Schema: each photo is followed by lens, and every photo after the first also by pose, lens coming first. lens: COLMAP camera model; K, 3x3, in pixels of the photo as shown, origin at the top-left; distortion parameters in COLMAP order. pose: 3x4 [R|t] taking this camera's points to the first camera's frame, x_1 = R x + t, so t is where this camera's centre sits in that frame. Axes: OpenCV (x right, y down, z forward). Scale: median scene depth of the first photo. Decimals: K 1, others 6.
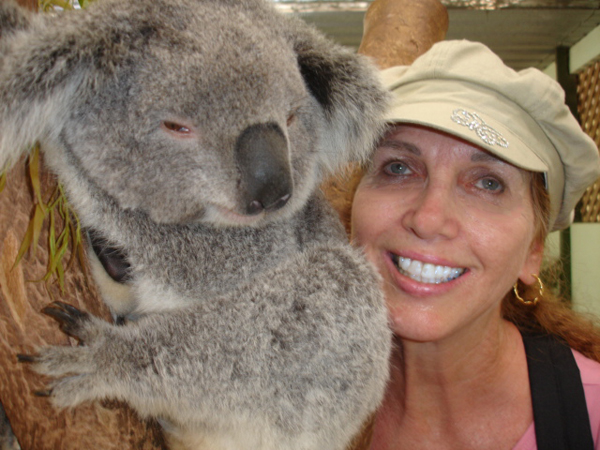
lens RADIAL K [[735.0, 0, 300.0], [0, 735.0, 225.0], [0, 0, 1]] dist [-0.258838, 0.248498]
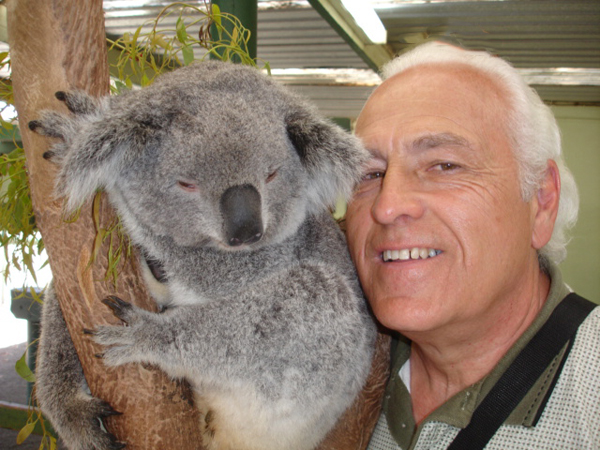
lens RADIAL K [[735.0, 0, 300.0], [0, 735.0, 225.0], [0, 0, 1]] dist [-0.258838, 0.248498]
pose [[0.978110, 0.044413, -0.203291, 0.331731], [-0.037206, 0.998541, 0.039135, -0.108852], [0.204733, -0.030715, 0.978336, -0.375023]]
